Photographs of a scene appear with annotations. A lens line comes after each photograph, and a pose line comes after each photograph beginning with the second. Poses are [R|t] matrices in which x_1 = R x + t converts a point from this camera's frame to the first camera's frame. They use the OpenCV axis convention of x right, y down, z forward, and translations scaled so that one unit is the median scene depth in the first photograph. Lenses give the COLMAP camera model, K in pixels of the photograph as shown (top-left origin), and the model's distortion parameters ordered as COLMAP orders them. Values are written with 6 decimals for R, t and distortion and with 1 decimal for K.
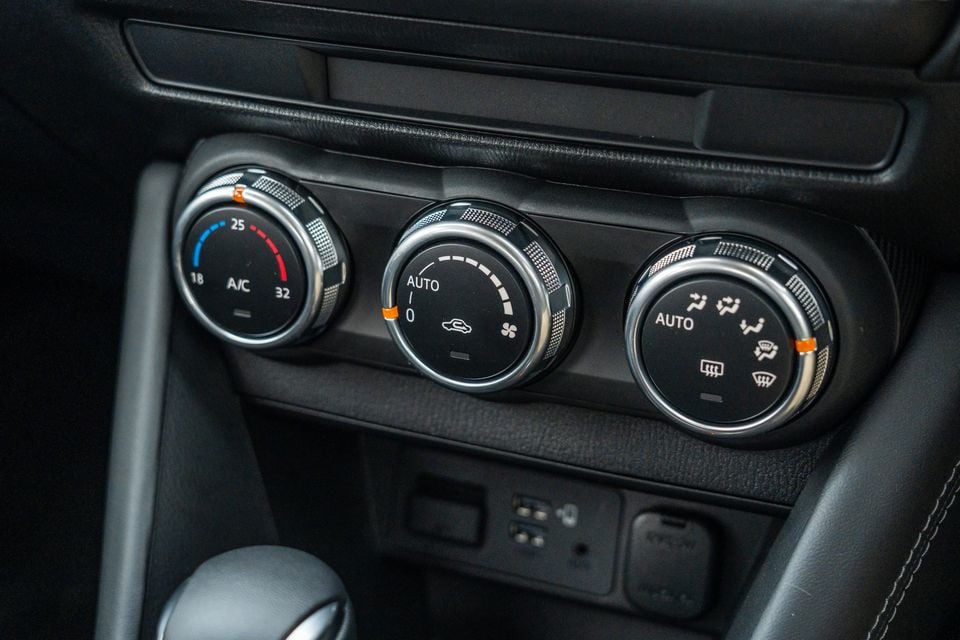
lens RADIAL K [[1546.5, 0, 480.0], [0, 1546.5, 320.0], [0, 0, 1]] dist [0.006184, 0.003299]
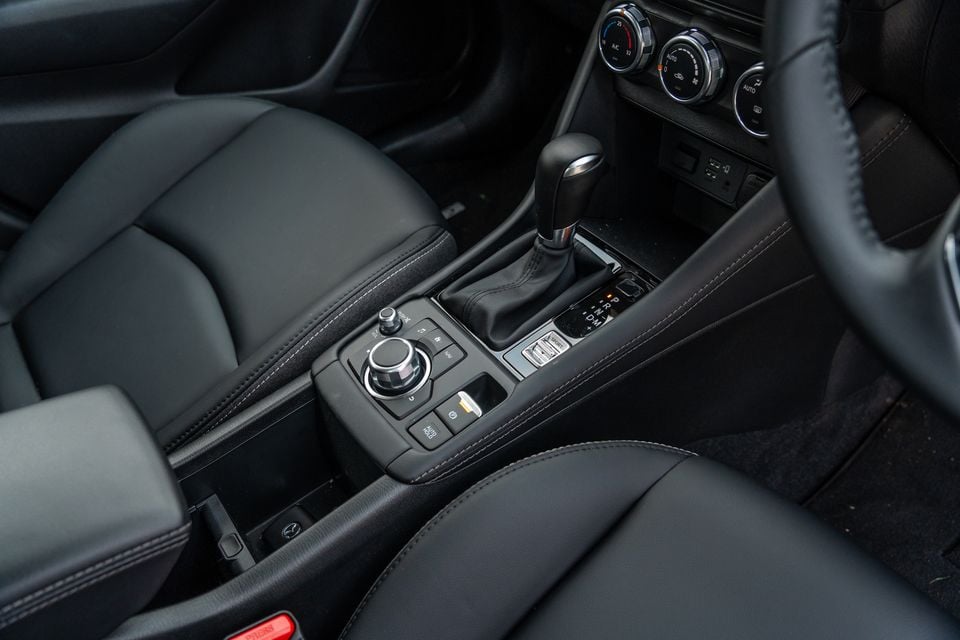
lens RADIAL K [[775.9, 0, 480.0], [0, 775.9, 320.0], [0, 0, 1]] dist [-0.000692, -0.002886]
pose [[0.853261, 0.332134, -0.402036, 0.370415], [-0.204750, 0.922407, 0.327478, 0.023751], [0.479608, -0.197108, 0.855058, -0.412221]]
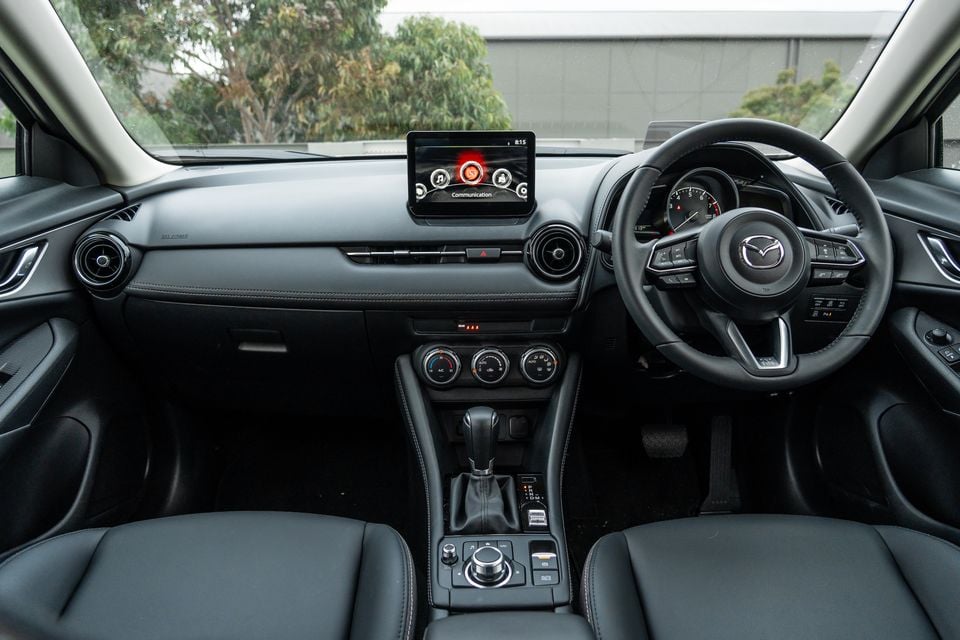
lens RADIAL K [[720.6, 0, 480.7], [0, 720.6, 308.2], [0, 0, 1]] dist [-0.009159, -0.003885]
pose [[0.908361, -0.059635, 0.413913, -1.015709], [0.178990, 0.949978, -0.255938, 0.413133], [-0.377945, 0.306571, 0.873597, -1.149508]]
